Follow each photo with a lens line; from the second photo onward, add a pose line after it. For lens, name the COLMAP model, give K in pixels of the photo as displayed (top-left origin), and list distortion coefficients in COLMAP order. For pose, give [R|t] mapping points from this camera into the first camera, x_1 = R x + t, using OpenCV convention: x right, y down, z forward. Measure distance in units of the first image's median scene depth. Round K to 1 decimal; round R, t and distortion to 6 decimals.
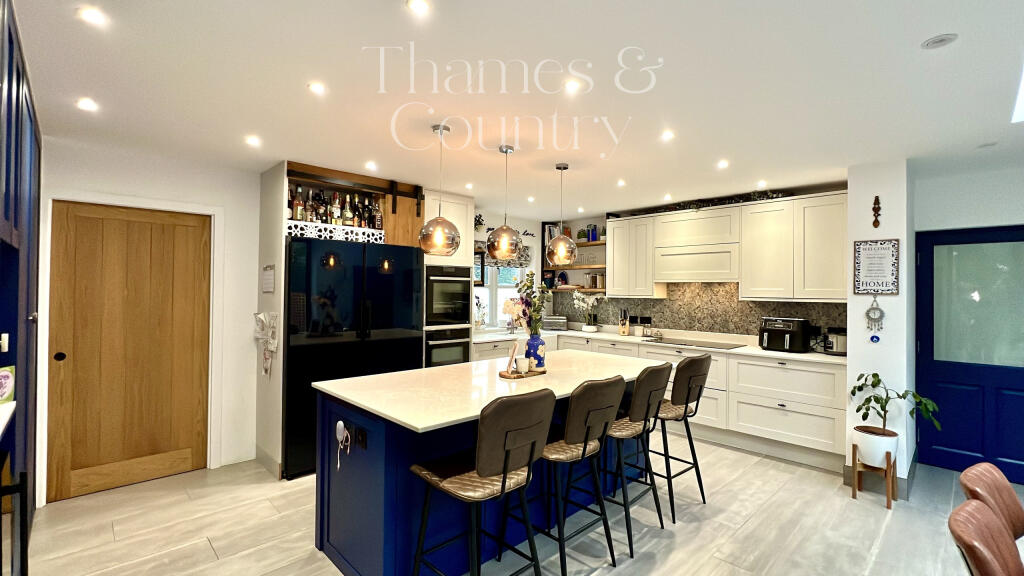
lens RADIAL K [[446.4, 0, 510.5], [0, 446.4, 281.4], [0, 0, 1]] dist [-0.000804, -0.000155]
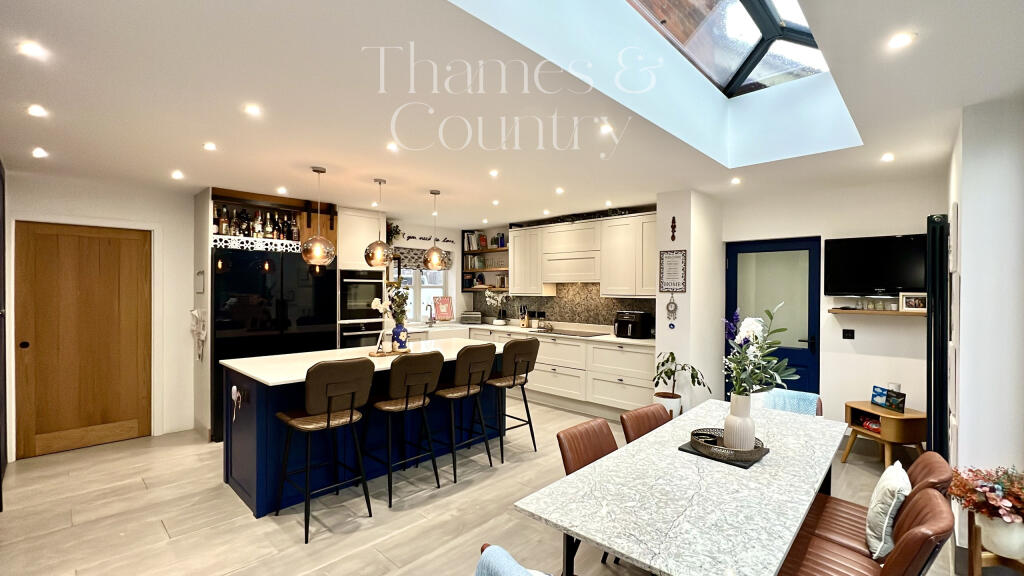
lens RADIAL K [[442.6, 0, 512.0], [0, 442.6, 288.0], [0, 0, 1]] dist [0.000051, 0.000002]
pose [[0.999315, -0.005398, 0.036606, 0.265753], [0.004744, 0.999828, 0.017937, -0.007171], [-0.036697, -0.017751, 0.999169, -0.246014]]
